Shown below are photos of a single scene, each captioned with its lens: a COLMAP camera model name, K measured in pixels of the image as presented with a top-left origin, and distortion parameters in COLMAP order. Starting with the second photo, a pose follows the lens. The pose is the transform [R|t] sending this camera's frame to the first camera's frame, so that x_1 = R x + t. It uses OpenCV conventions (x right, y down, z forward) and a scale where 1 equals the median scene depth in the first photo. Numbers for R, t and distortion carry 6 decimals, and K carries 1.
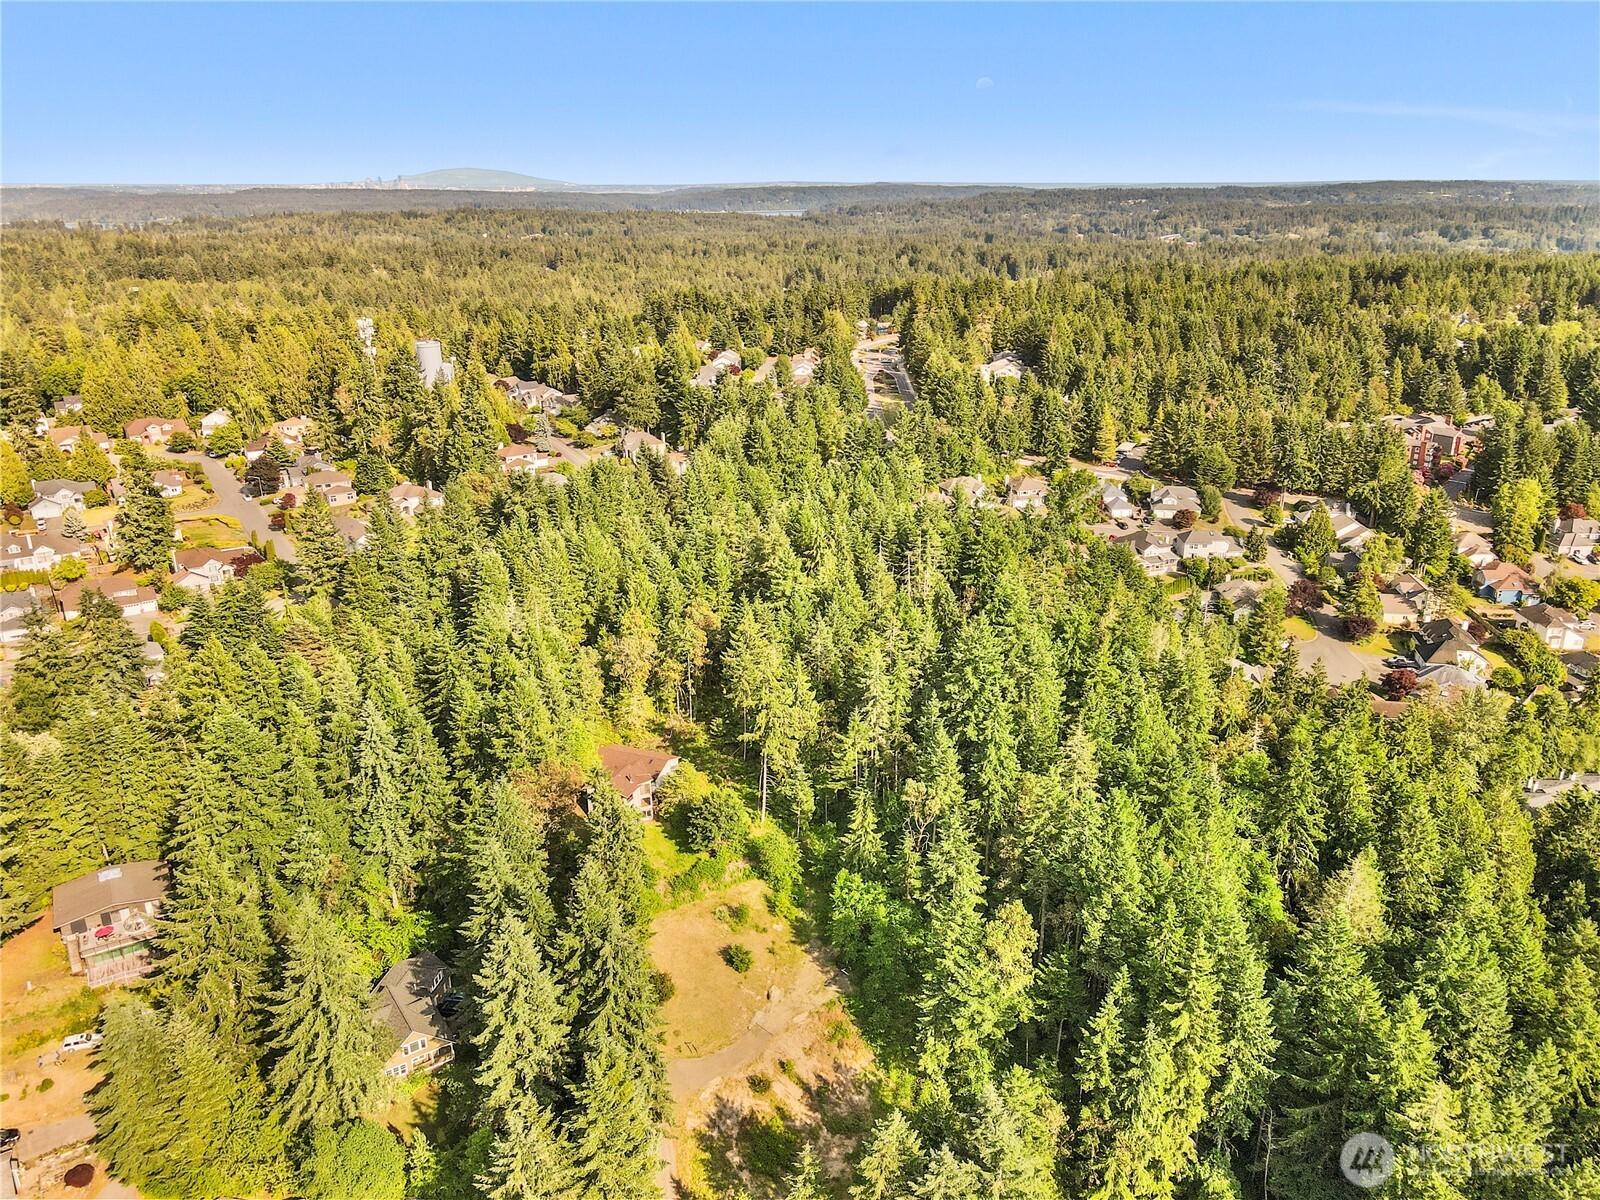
lens RADIAL K [[1188.5, 0, 800.0], [0, 1188.5, 600.0], [0, 0, 1]] dist [-0.016478, 0.049144]
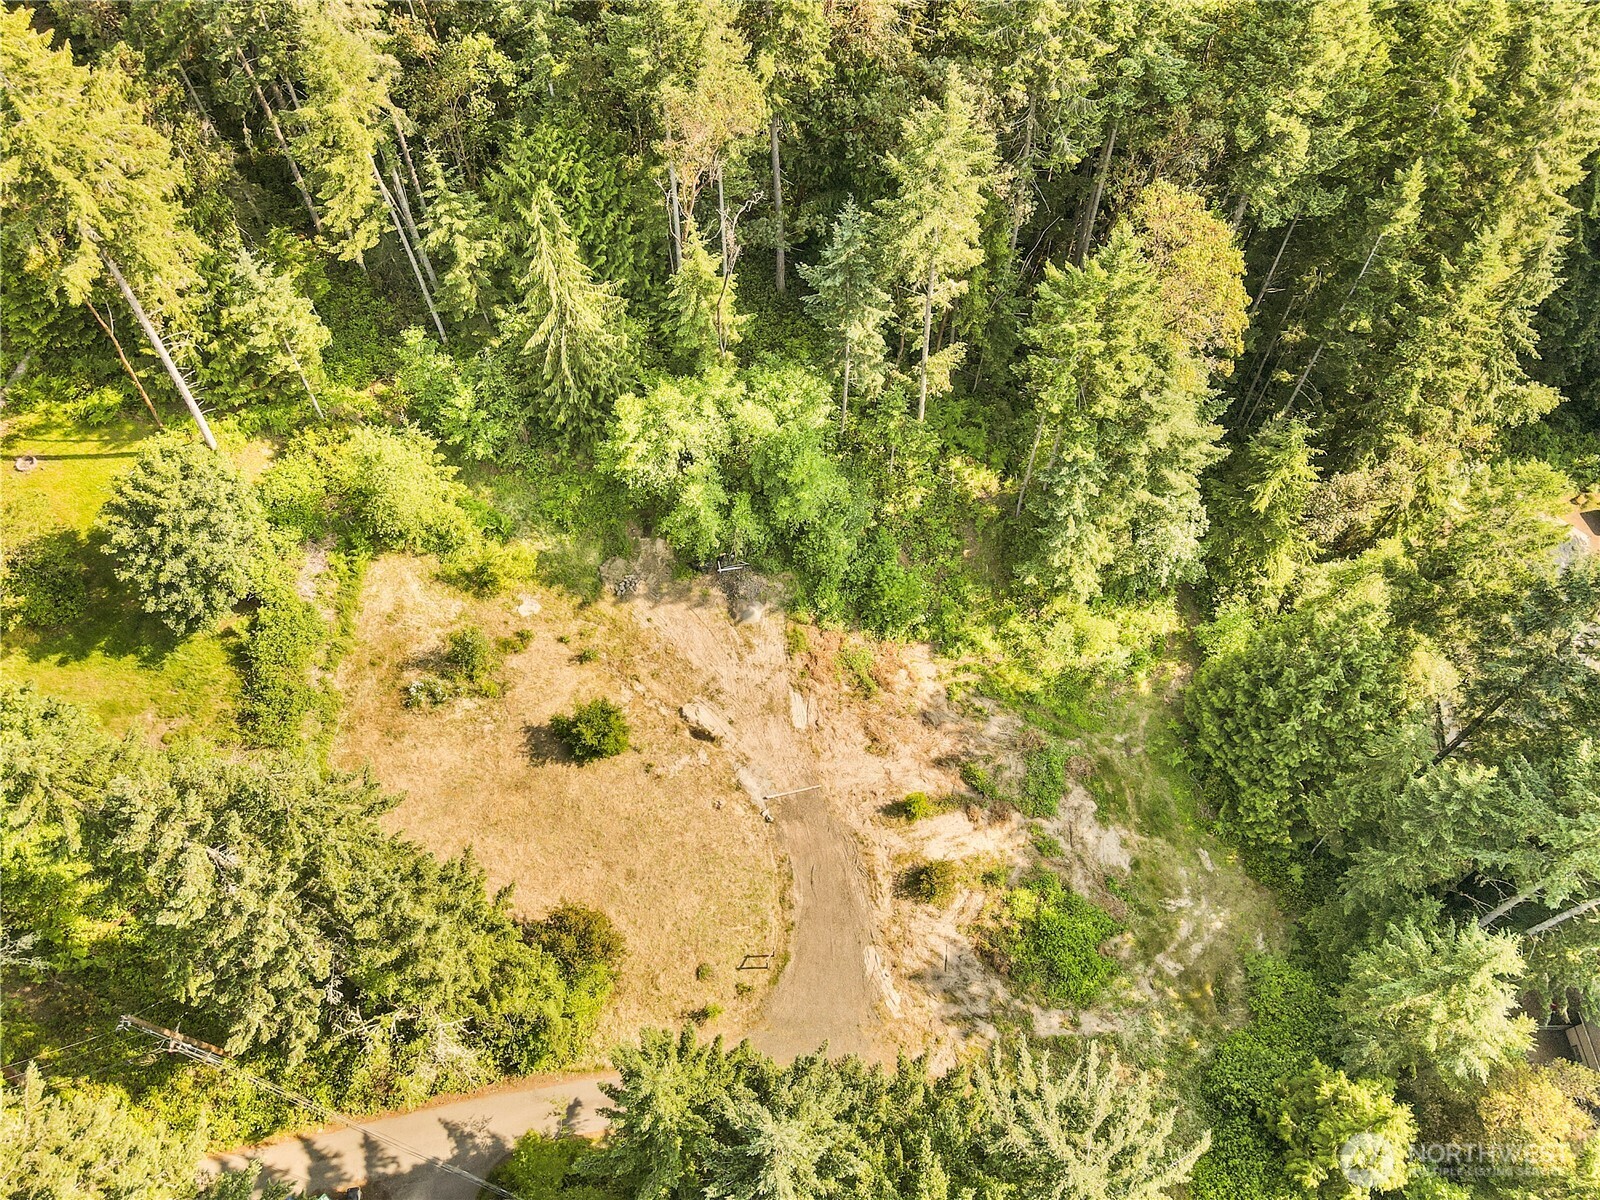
lens RADIAL K [[1182.0, 0, 795.3], [0, 1182.0, 605.6], [0, 0, 1]] dist [-0.007927, 0.044695]
pose [[0.523952, -0.725176, 0.446759, -0.184352], [0.289449, 0.644900, 0.707335, 0.005598], [-0.801058, -0.241296, 0.547798, 0.810835]]
